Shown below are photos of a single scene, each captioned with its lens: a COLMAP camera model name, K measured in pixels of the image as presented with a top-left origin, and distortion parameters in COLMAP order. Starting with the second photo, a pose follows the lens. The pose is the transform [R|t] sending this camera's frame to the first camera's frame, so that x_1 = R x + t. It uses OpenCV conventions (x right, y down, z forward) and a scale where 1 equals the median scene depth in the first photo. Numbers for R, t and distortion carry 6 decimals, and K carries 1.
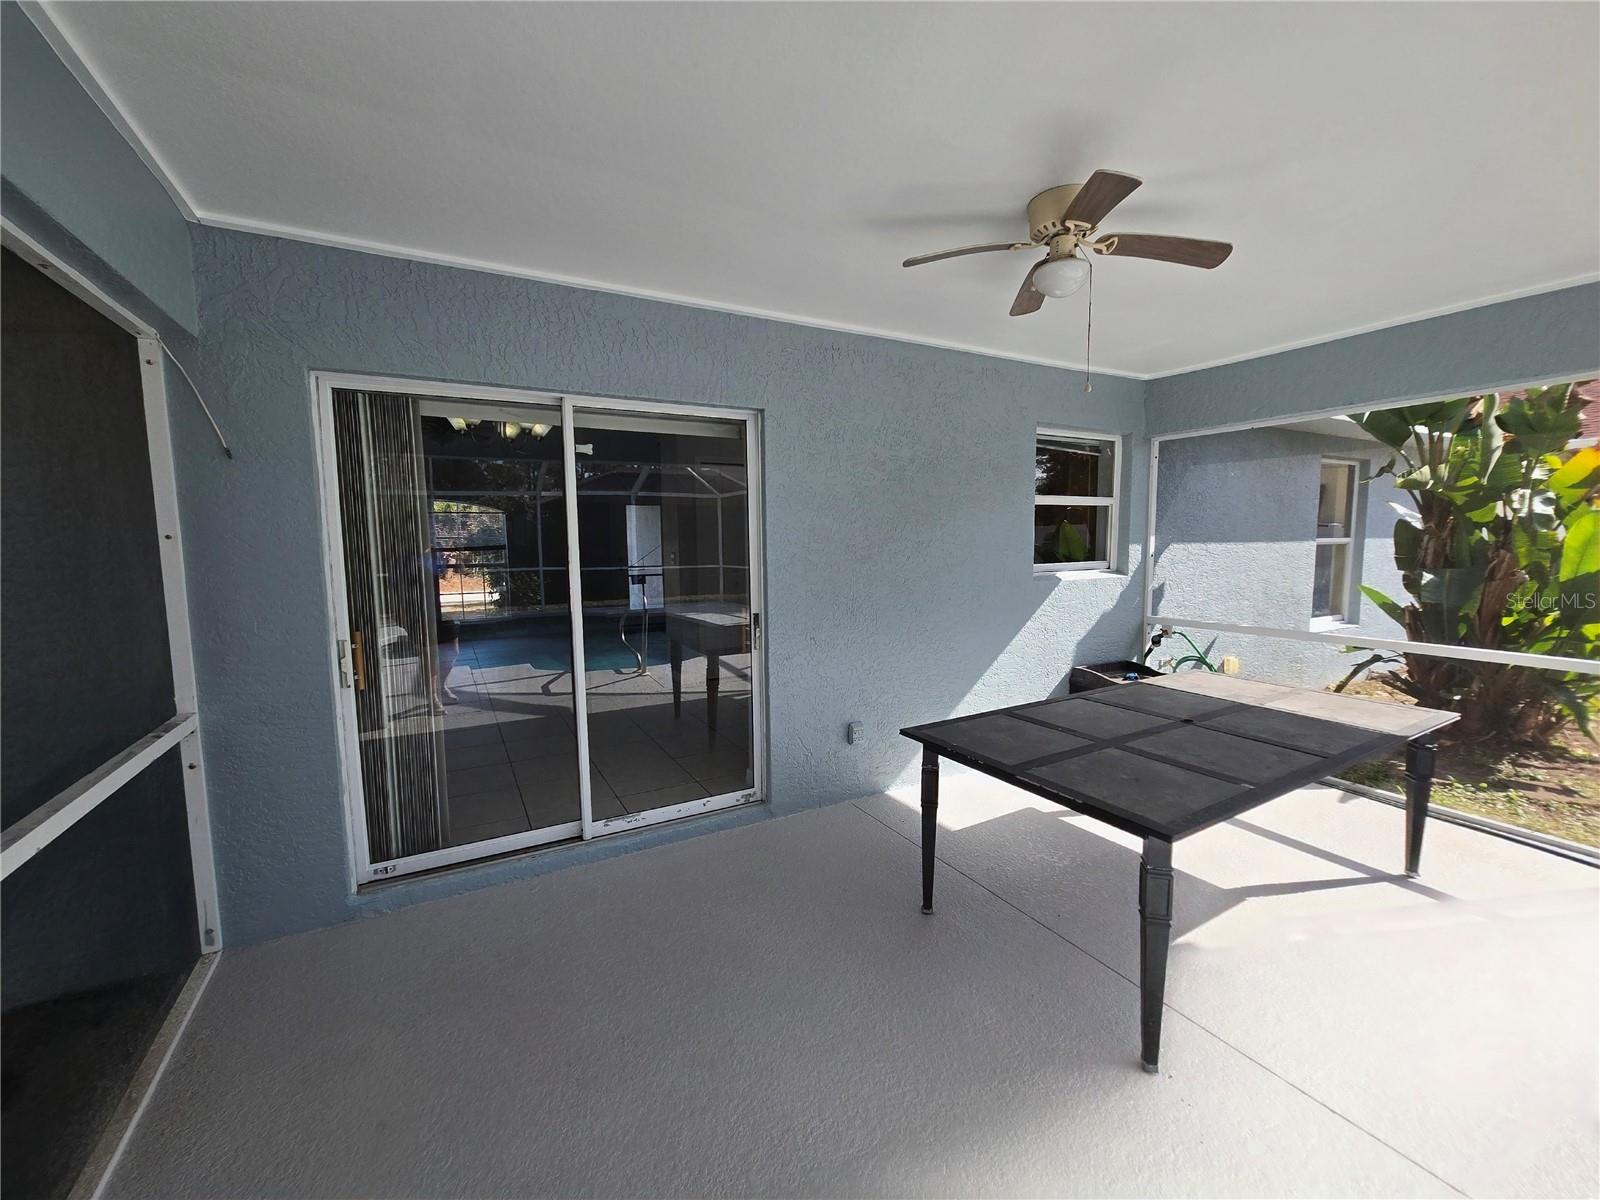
lens RADIAL K [[658.0, 0, 803.5], [0, 658.0, 603.9], [0, 0, 1]] dist [0.001610, -0.000118]
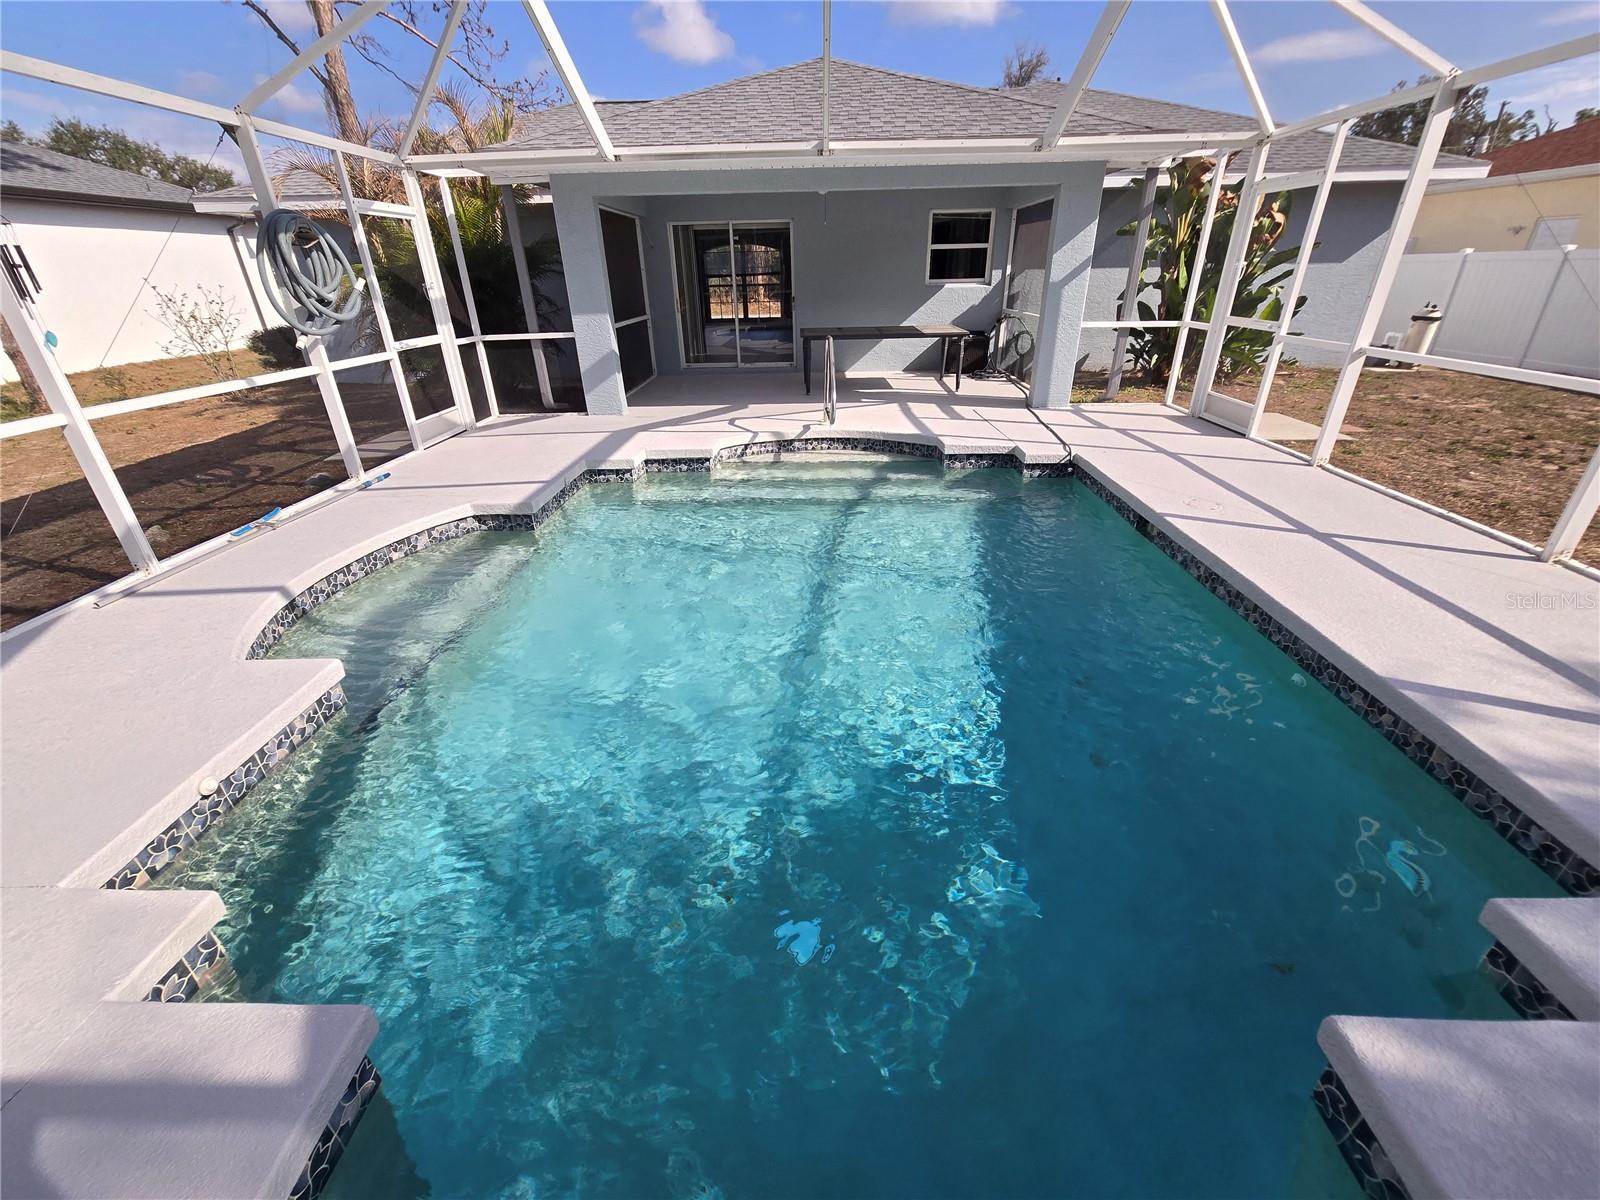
lens RADIAL K [[658.0, 0, 811.2], [0, 658.0, 601.5], [0, 0, 1]] dist [0.001610, -0.000118]
pose [[0.873395, 0.217780, -0.435607, 1.169690], [-0.042135, 0.924883, 0.377910, 0.120139], [0.485187, -0.311711, 0.816964, -1.323499]]
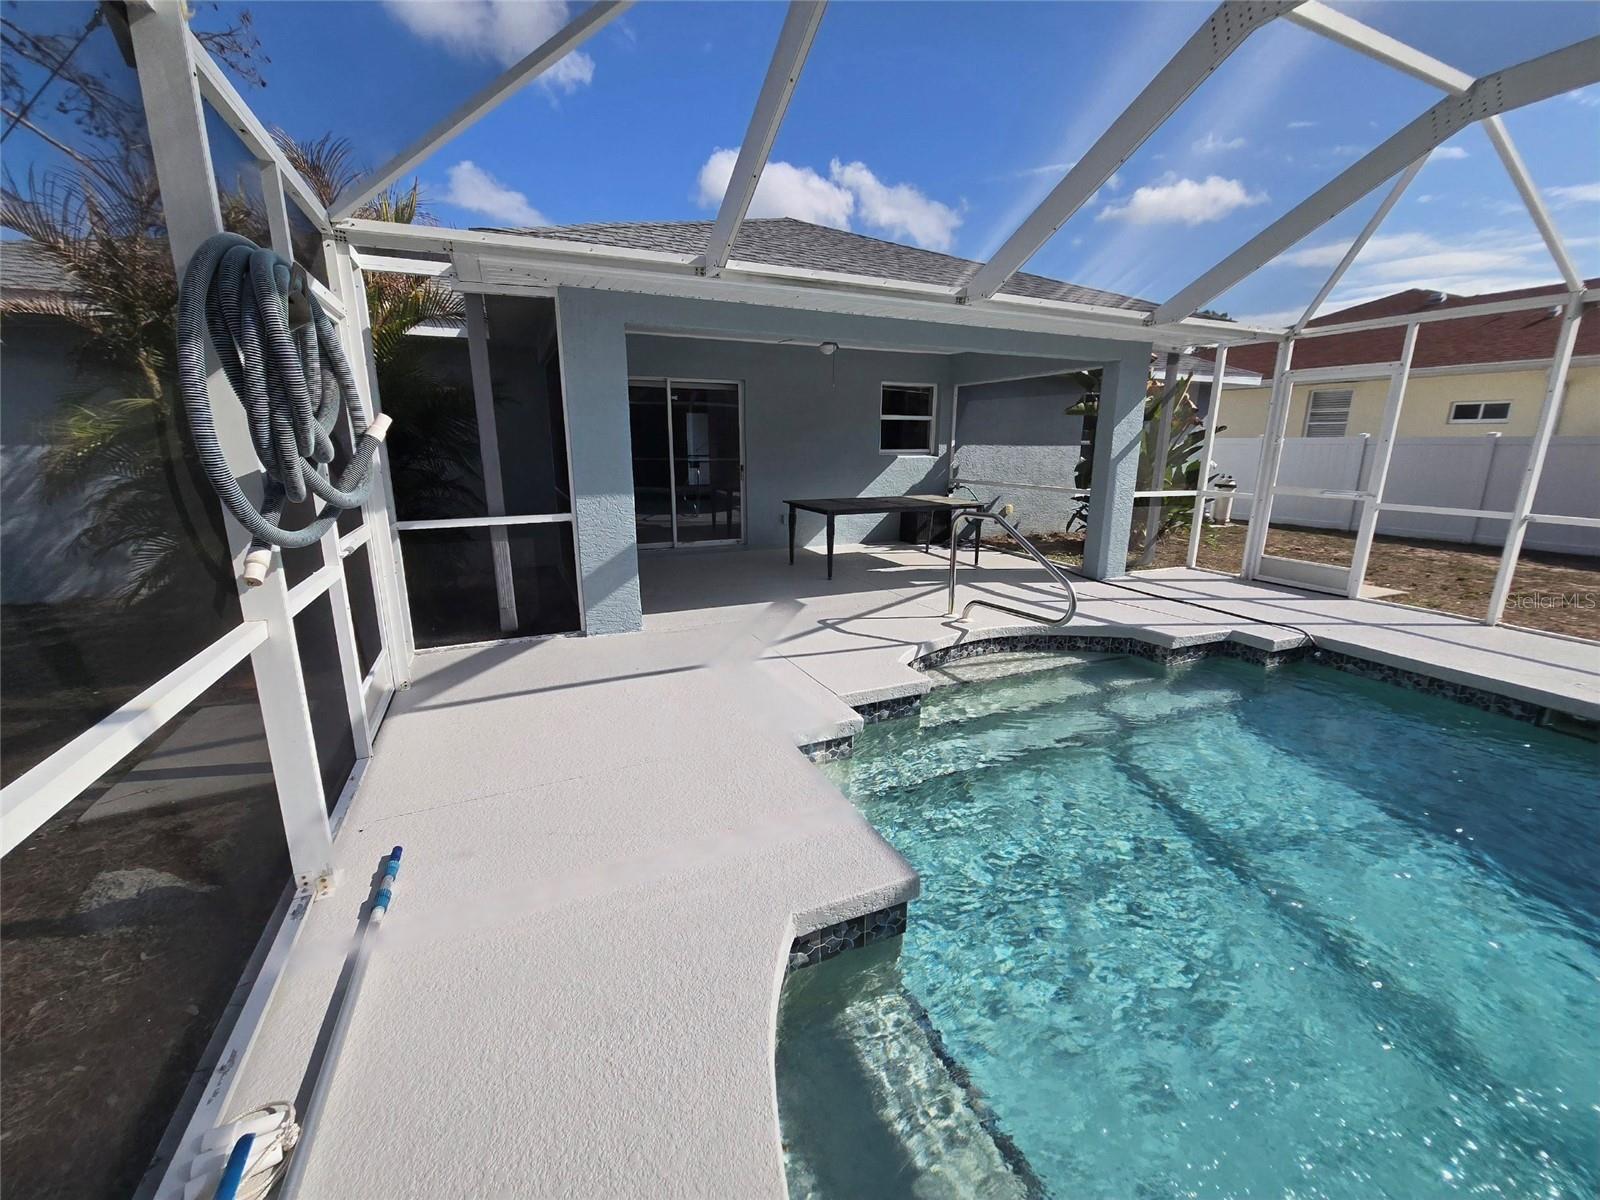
lens RADIAL K [[658.0, 0, 804.7], [0, 658.0, 599.7], [0, 0, 1]] dist [0.001610, -0.000118]
pose [[0.996514, 0.035849, -0.075326, 0.271038], [-0.025292, 0.990289, 0.136702, 0.127233], [0.079495, -0.134321, 0.987744, -1.093247]]
